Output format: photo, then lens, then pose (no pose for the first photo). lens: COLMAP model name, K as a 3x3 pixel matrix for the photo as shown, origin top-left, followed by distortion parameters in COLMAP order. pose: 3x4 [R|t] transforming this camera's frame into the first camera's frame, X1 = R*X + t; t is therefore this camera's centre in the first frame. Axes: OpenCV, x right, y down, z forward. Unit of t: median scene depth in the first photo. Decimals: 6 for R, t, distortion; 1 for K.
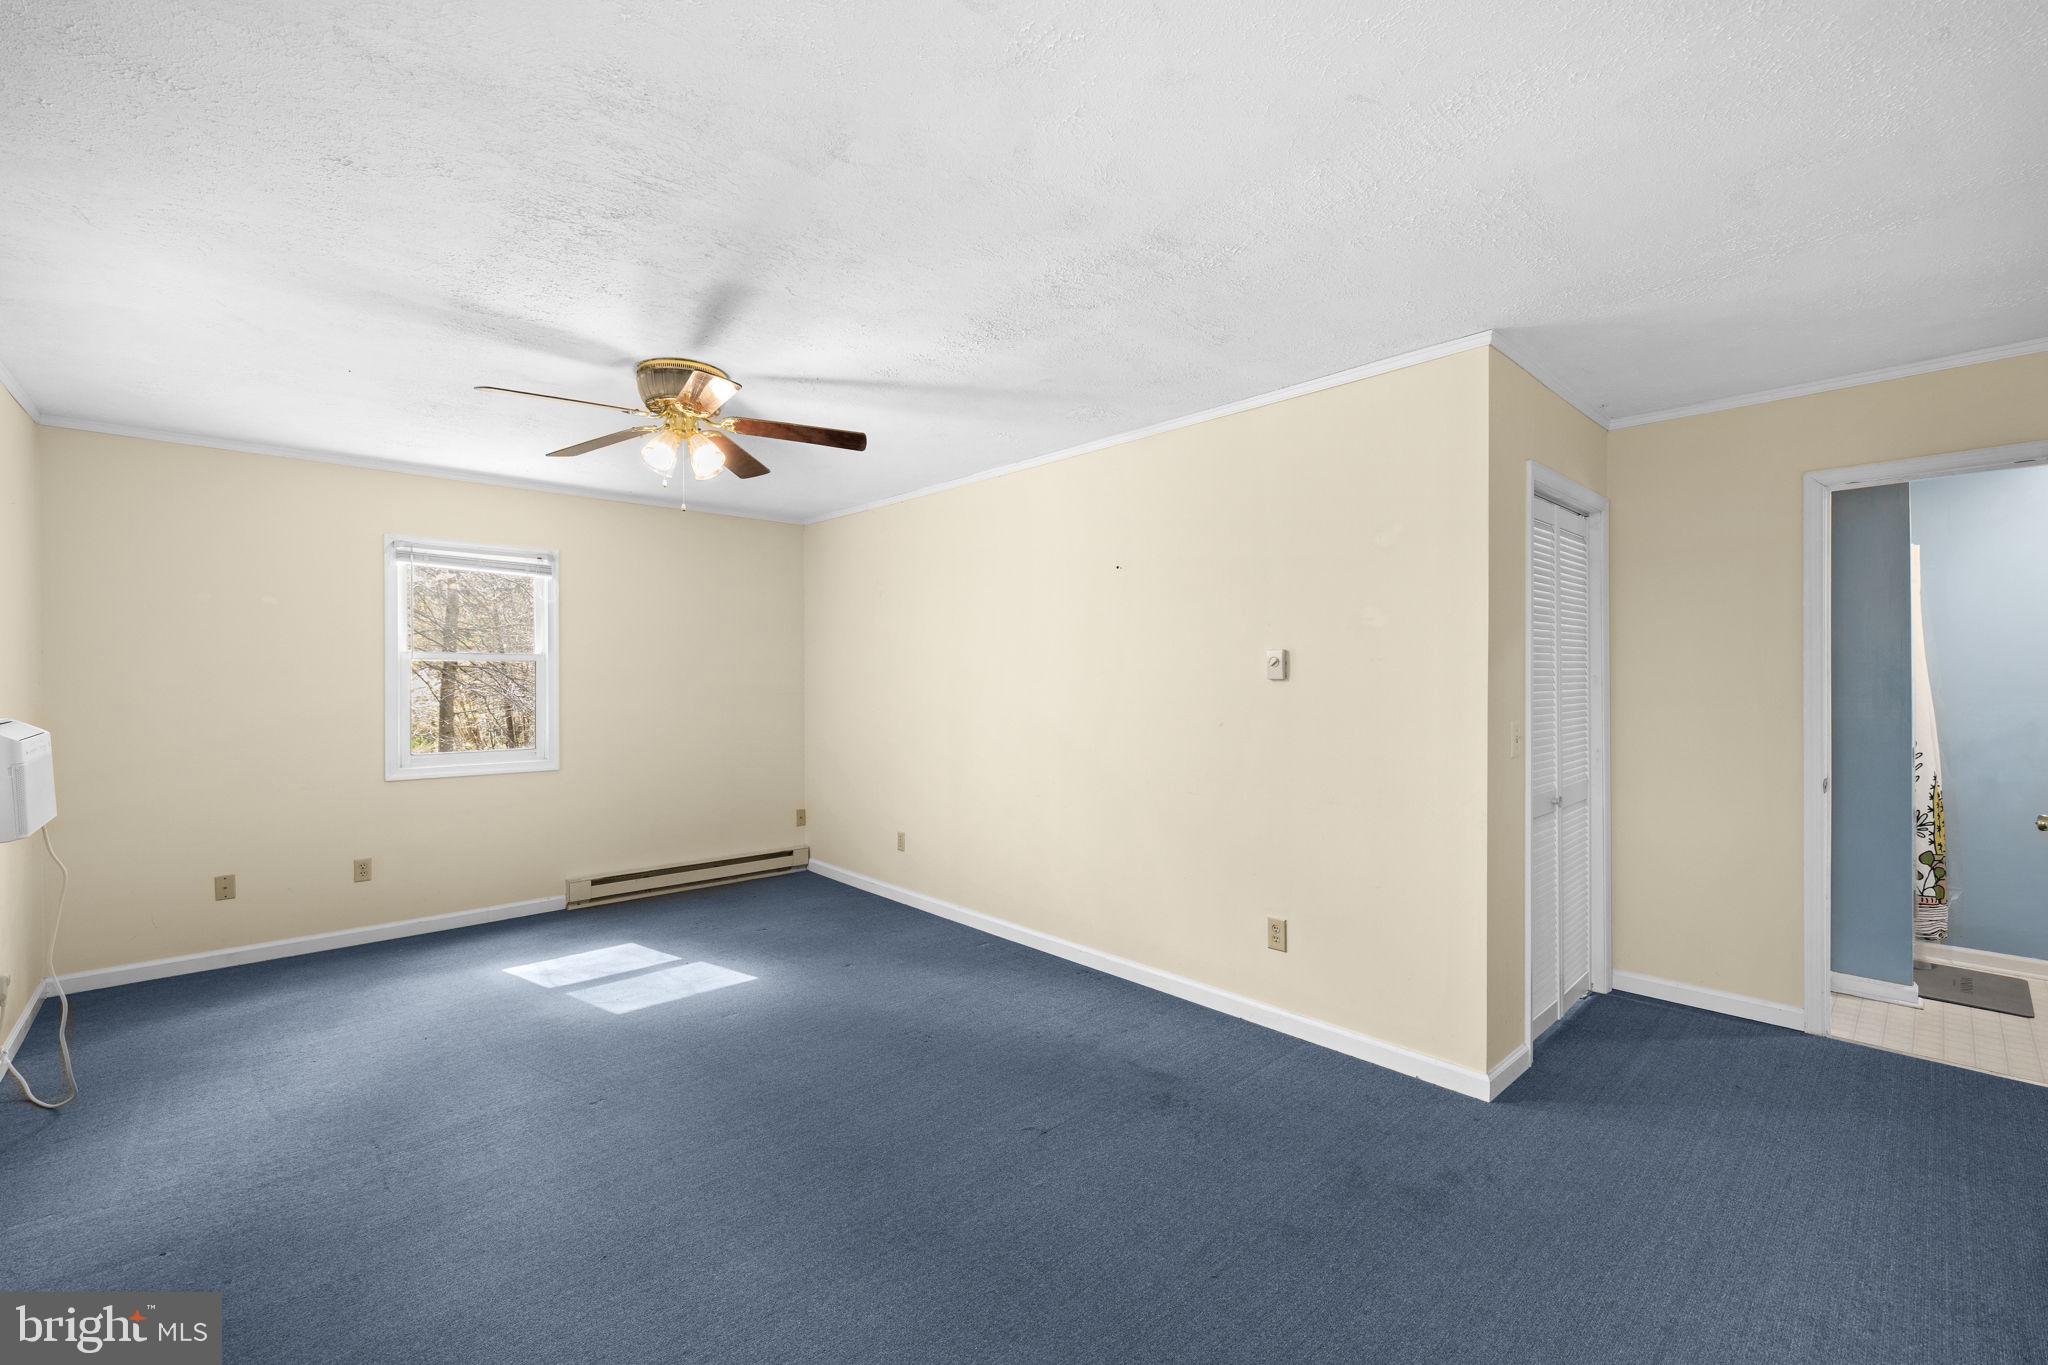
lens RADIAL K [[860.3, 0, 1018.2], [0, 860.3, 680.7], [0, 0, 1]] dist [0.002451, 0.000104]
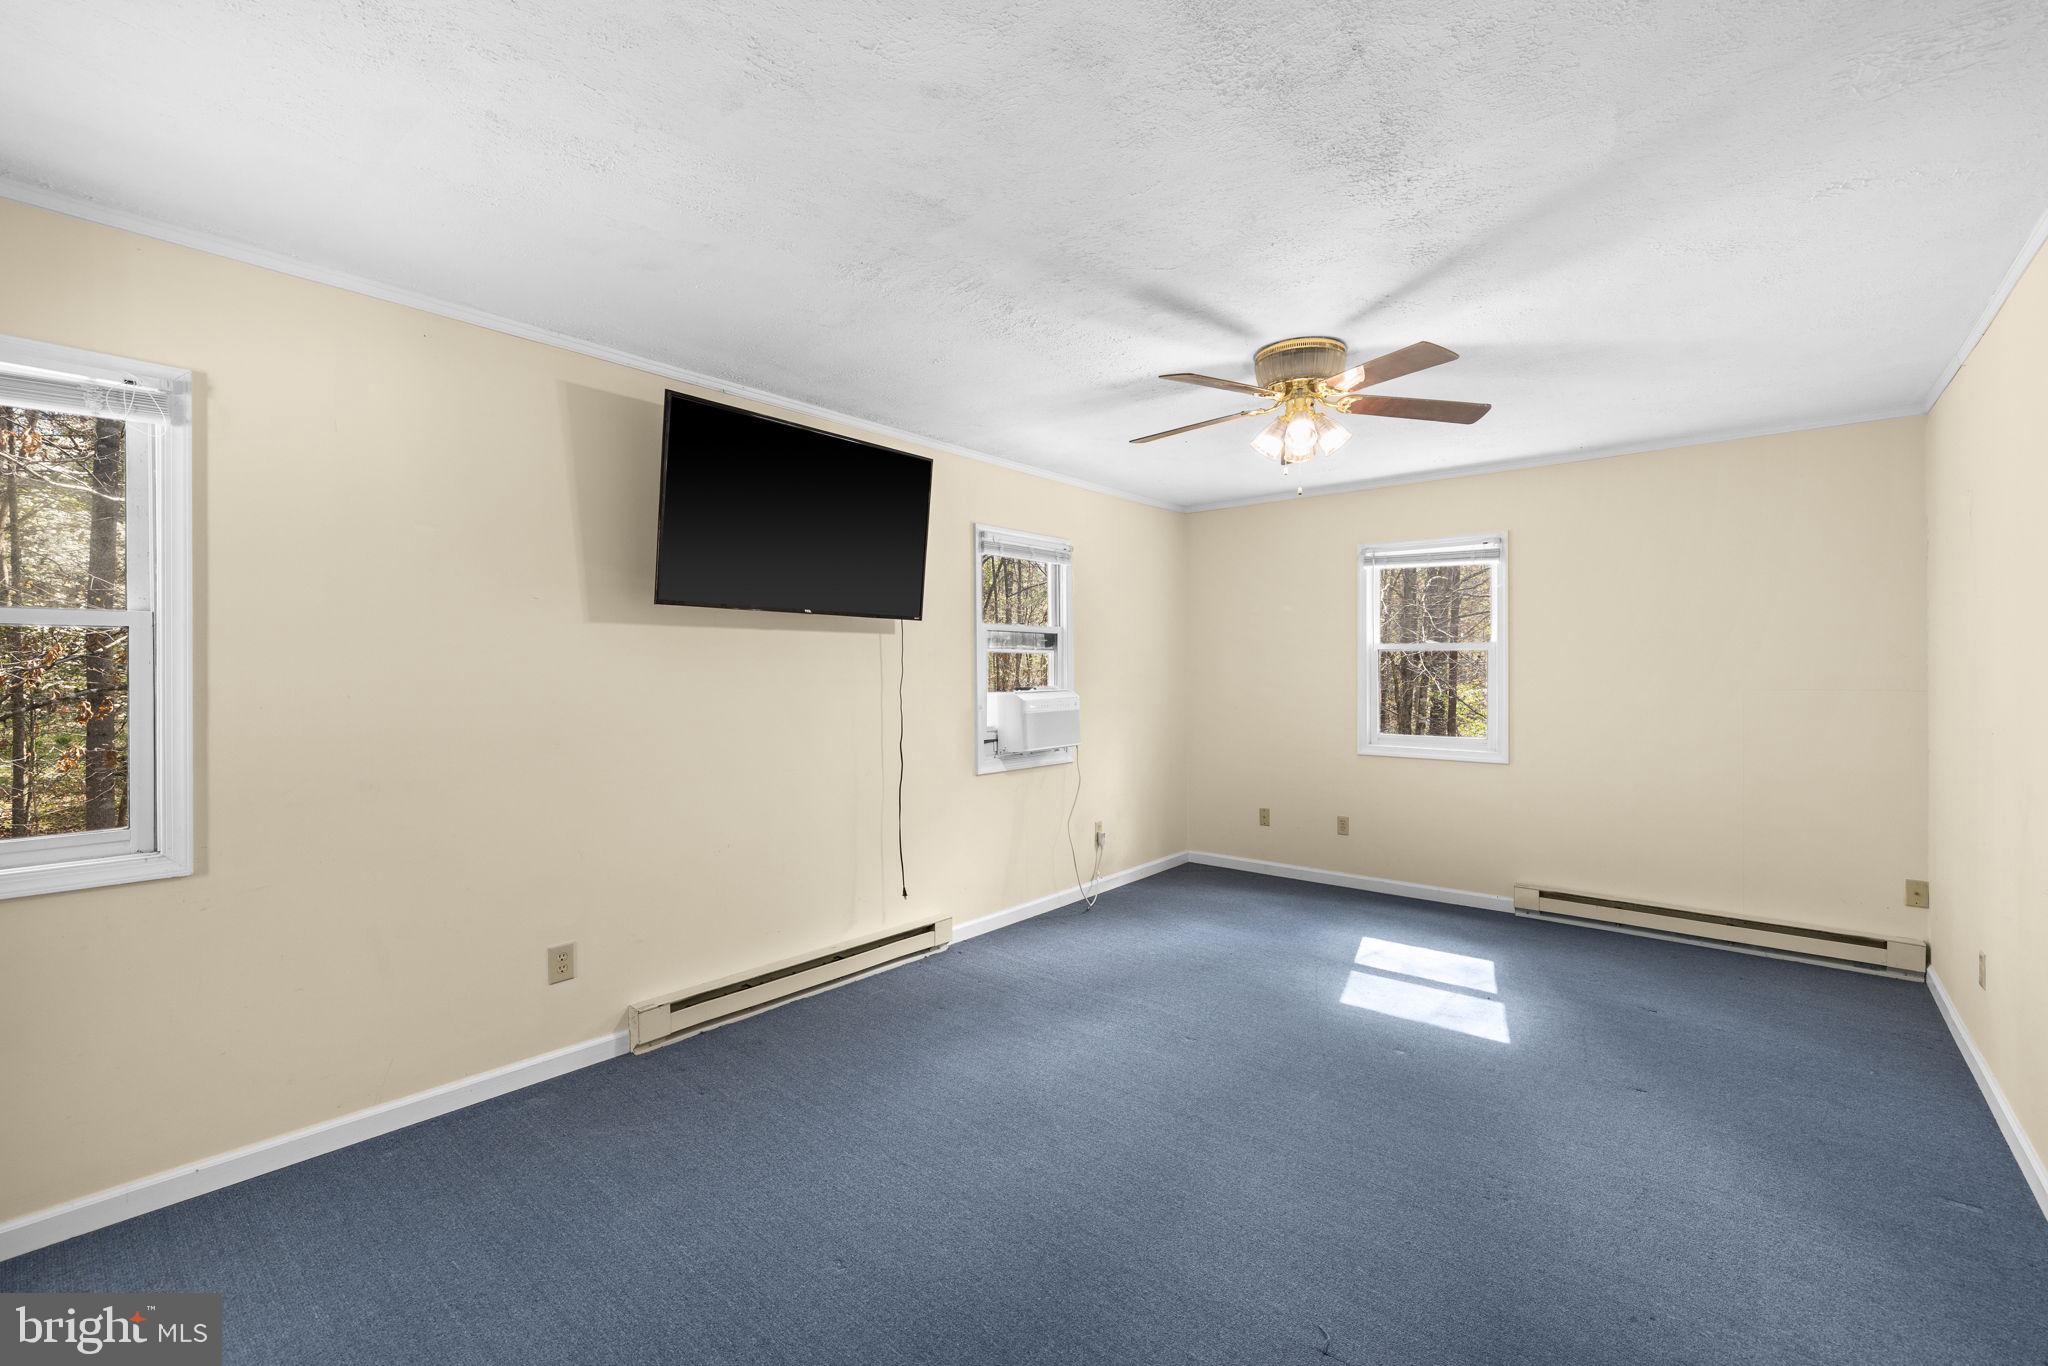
lens RADIAL K [[860.3, 0, 1018.2], [0, 860.3, 681.2], [0, 0, 1]] dist [0.002451, 0.000104]
pose [[0.119806, 0.015784, -0.992672, 0.379401], [-0.000637, 0.999875, 0.015821, -0.002177], [0.992797, -0.001263, 0.119801, 0.398379]]
